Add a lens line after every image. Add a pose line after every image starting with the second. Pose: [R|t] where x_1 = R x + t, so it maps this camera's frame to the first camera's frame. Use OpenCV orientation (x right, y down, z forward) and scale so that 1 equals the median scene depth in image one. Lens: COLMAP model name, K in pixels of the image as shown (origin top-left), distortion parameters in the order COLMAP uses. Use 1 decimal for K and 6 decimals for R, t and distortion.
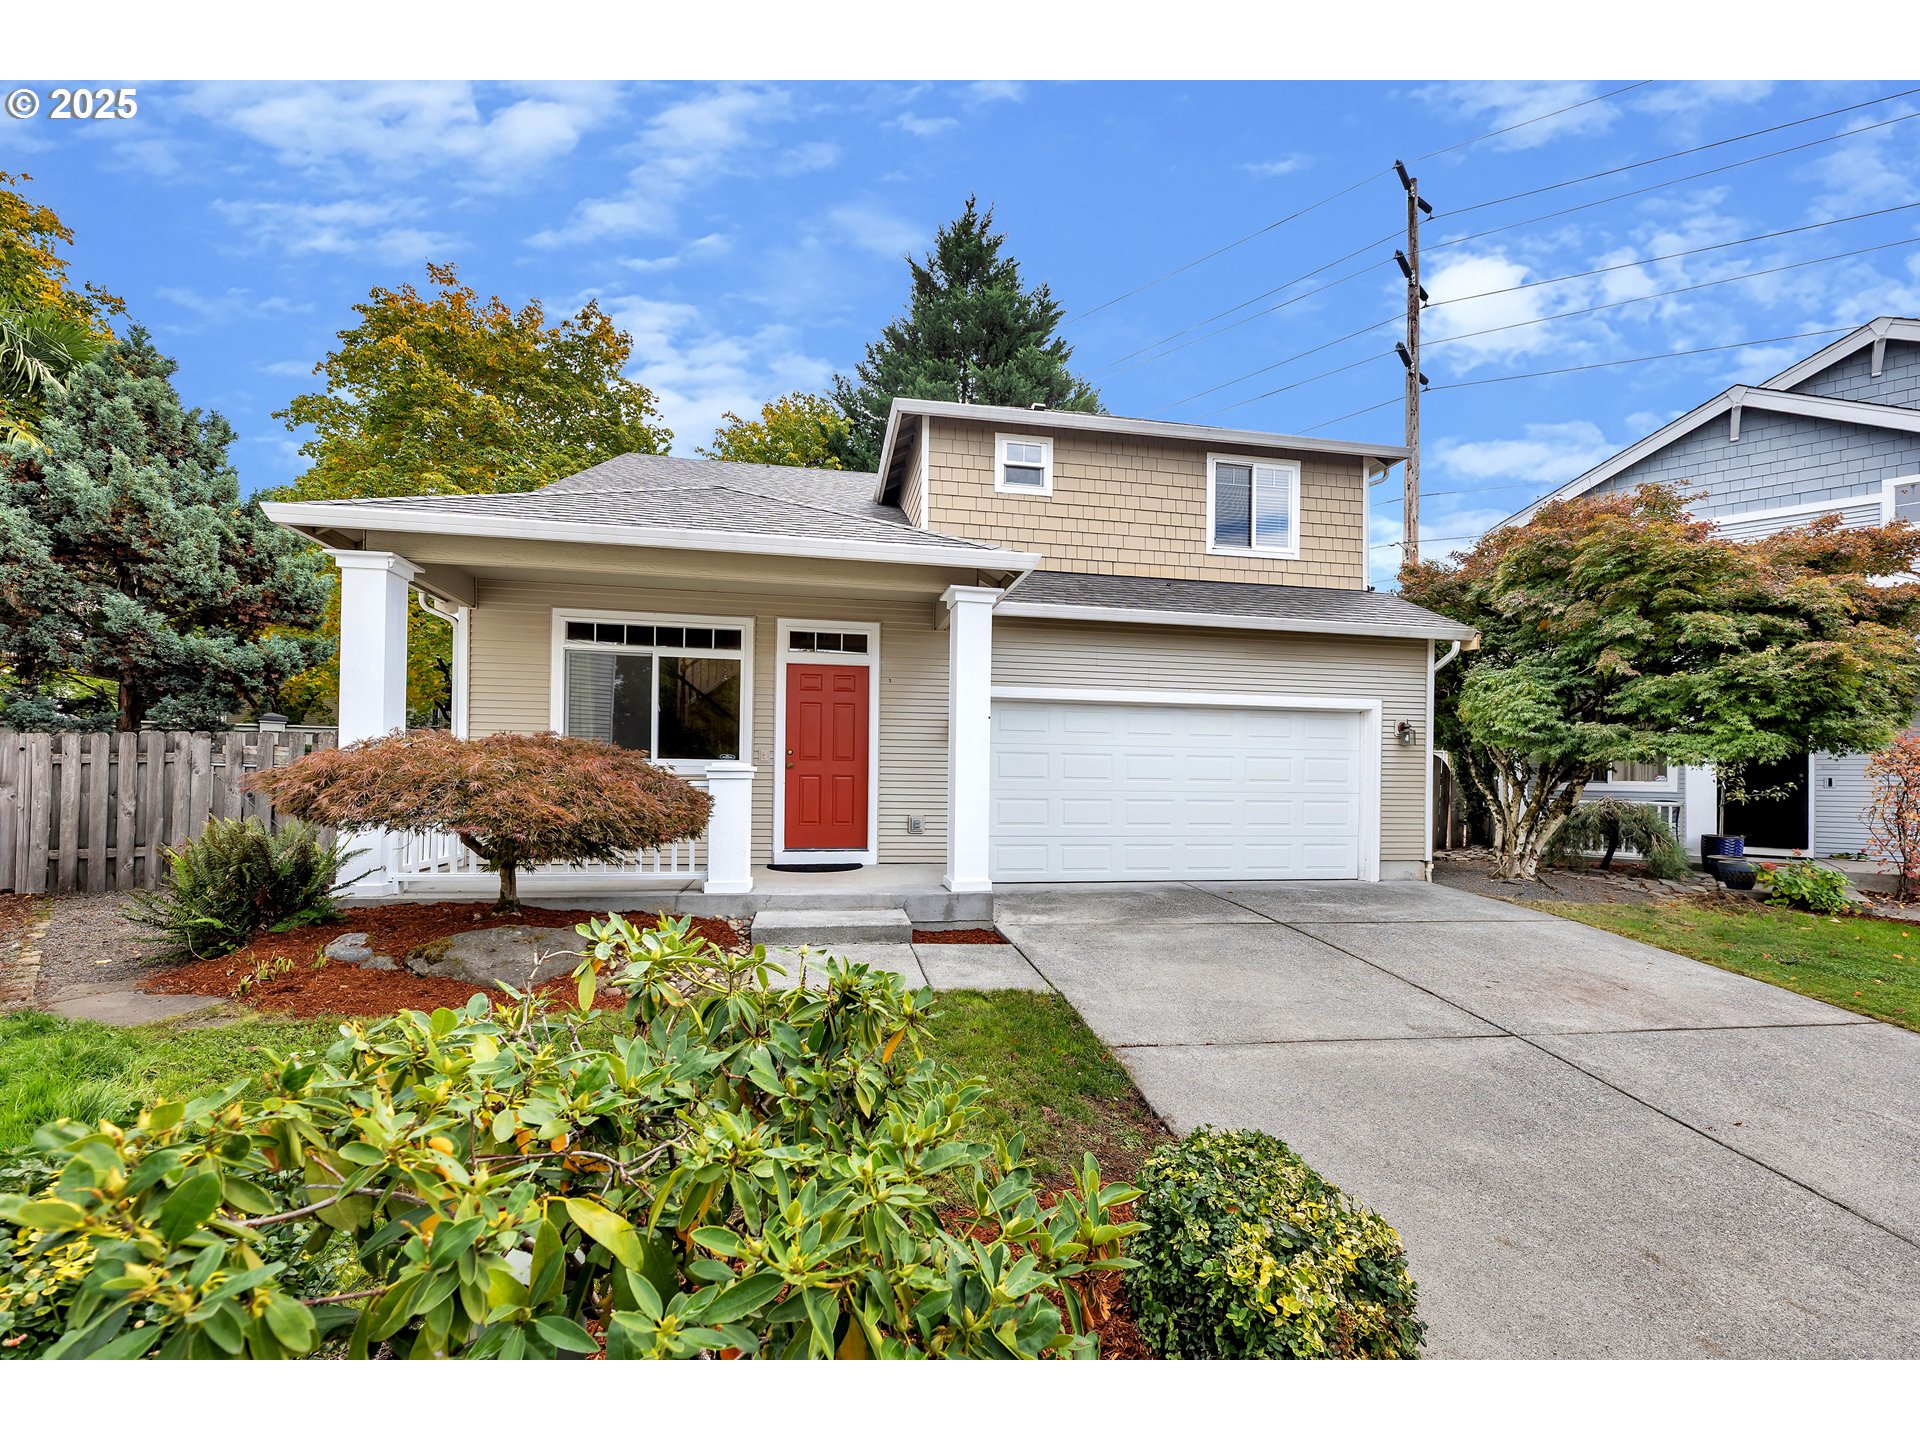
lens RADIAL K [[775.7, 0, 959.3], [0, 775.7, 775.7], [0, 0, 1]] dist [0.001387, -0.000193]
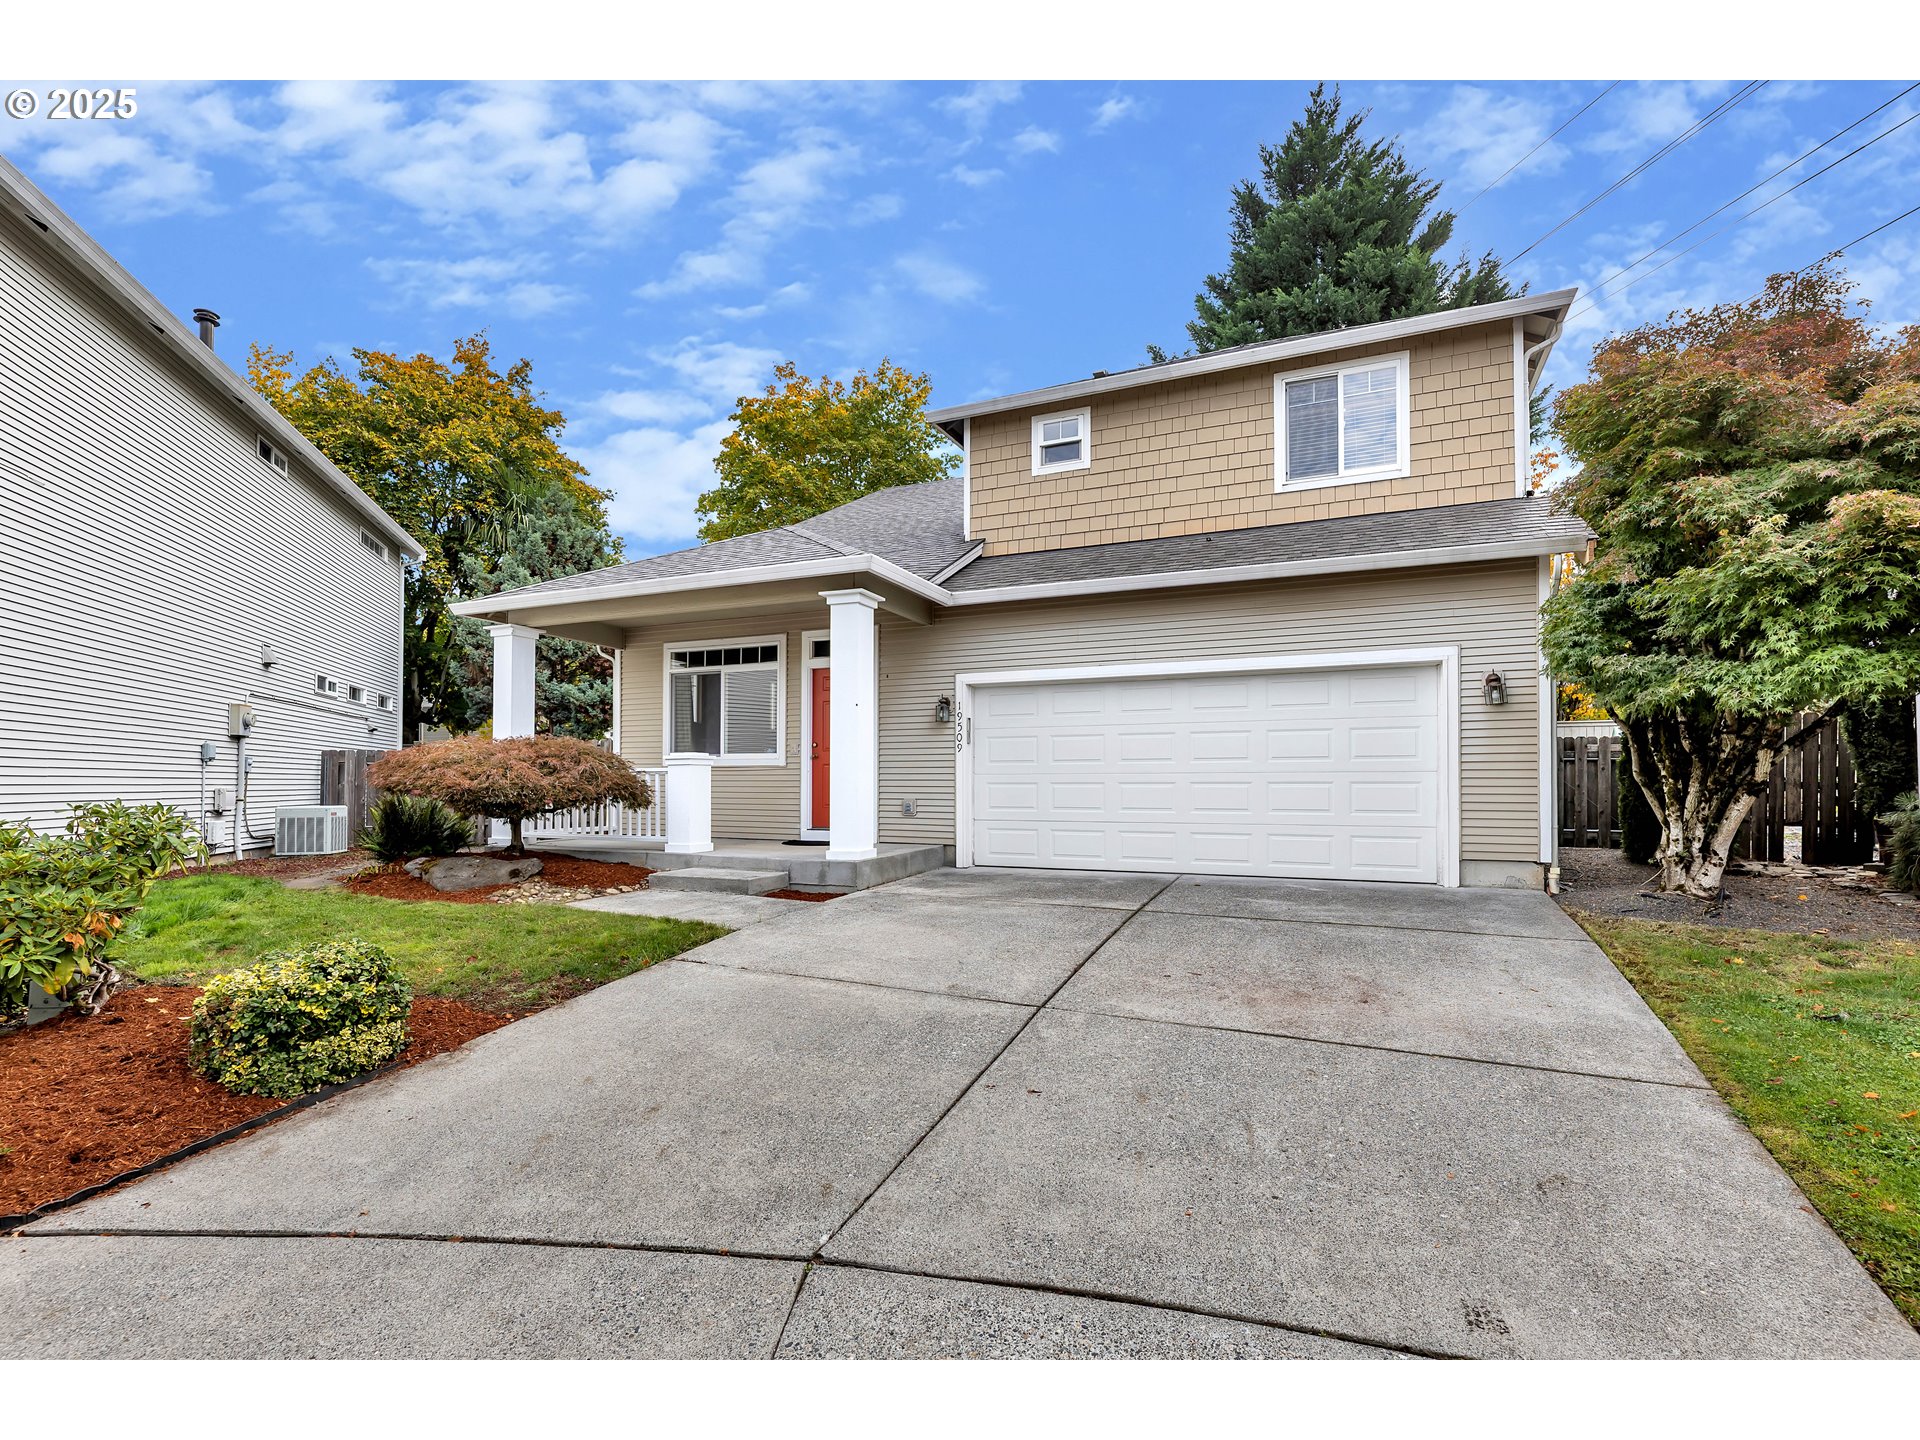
lens RADIAL K [[826.7, 0, 902.8], [0, 826.7, 768.5], [0, 0, 1]] dist [0.000571, -0.000102]
pose [[0.836783, -0.022436, -0.547075, 0.478532], [0.014092, 0.999712, -0.019444, 0.026187], [0.547354, 0.008561, 0.836858, 0.027447]]
